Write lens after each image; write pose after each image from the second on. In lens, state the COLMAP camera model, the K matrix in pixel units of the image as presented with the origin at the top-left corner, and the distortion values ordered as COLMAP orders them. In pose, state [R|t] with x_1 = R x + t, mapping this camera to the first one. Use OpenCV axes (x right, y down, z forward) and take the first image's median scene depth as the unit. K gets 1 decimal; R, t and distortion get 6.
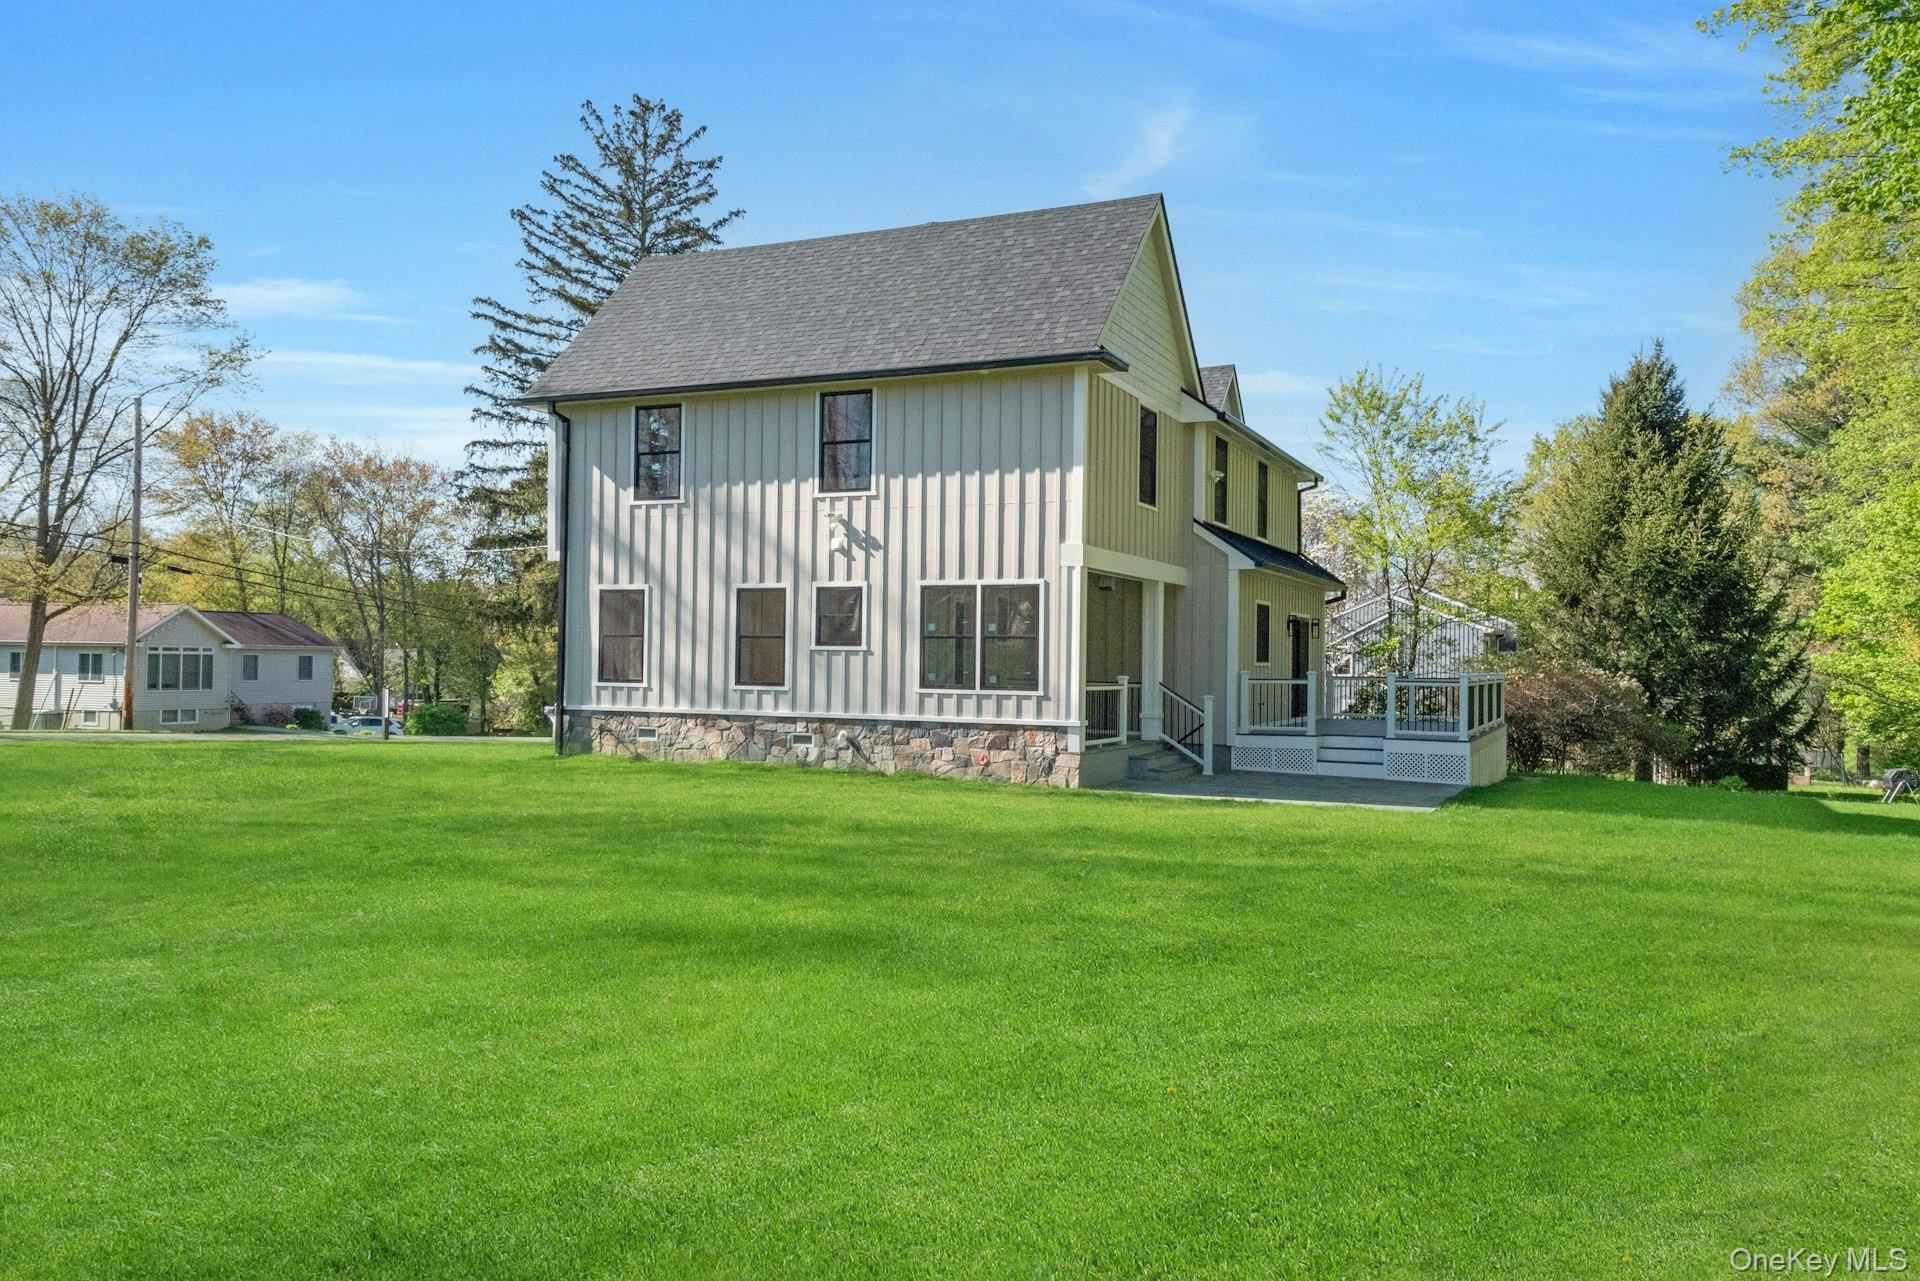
lens RADIAL K [[1513.1, 0, 960.0], [0, 1513.1, 640.5], [0, 0, 1]] dist [0.087756, -0.001266]
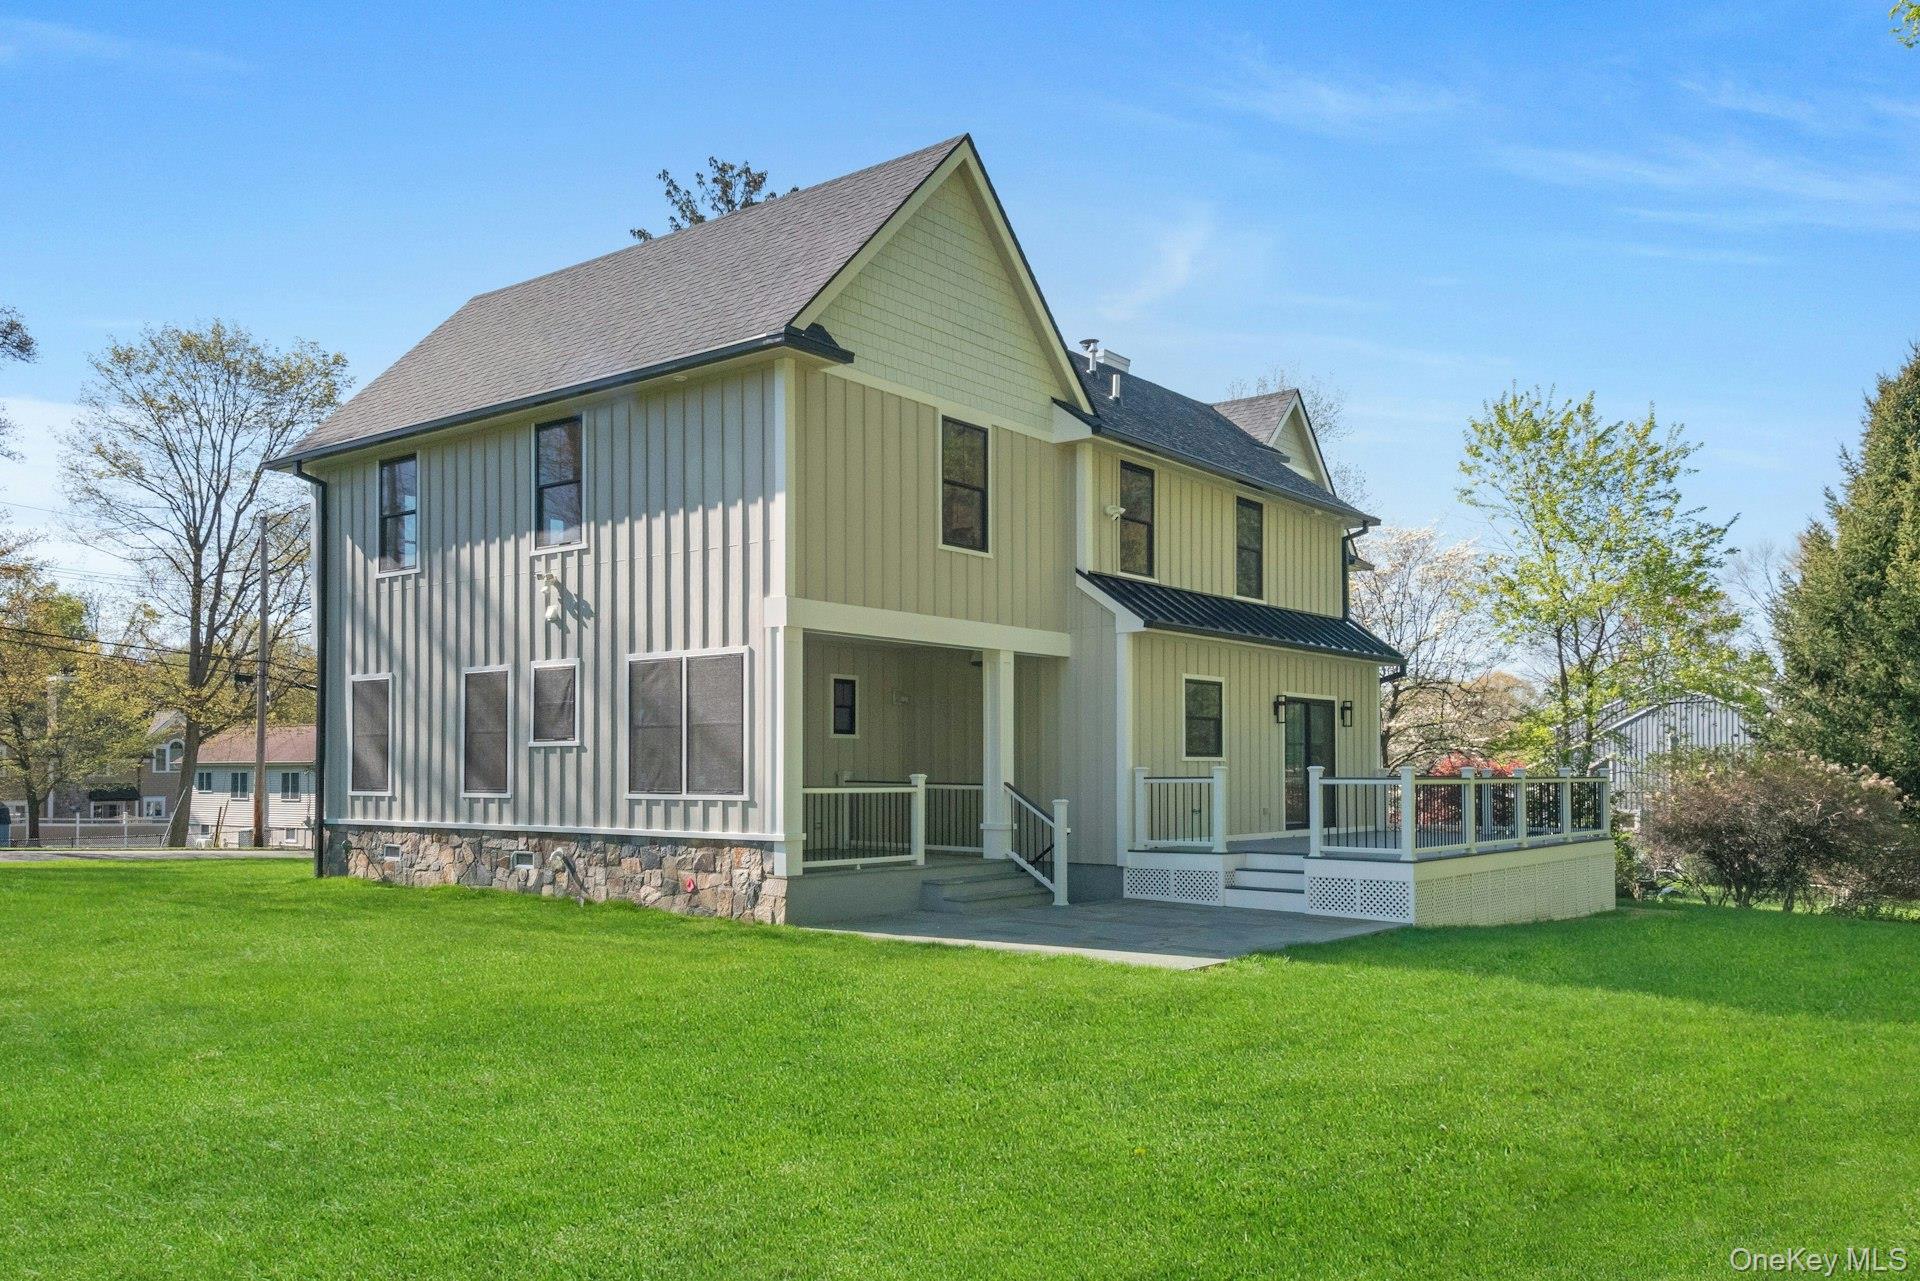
lens RADIAL K [[1533.0, 0, 971.0], [0, 1533.0, 752.3], [0, 0, 1]] dist [0.068464, -0.003862]
pose [[0.969582, -0.016563, -0.244206, 0.328677], [0.016012, 0.999863, -0.004243, 0.016256], [0.244243, 0.000203, 0.969714, 0.269724]]
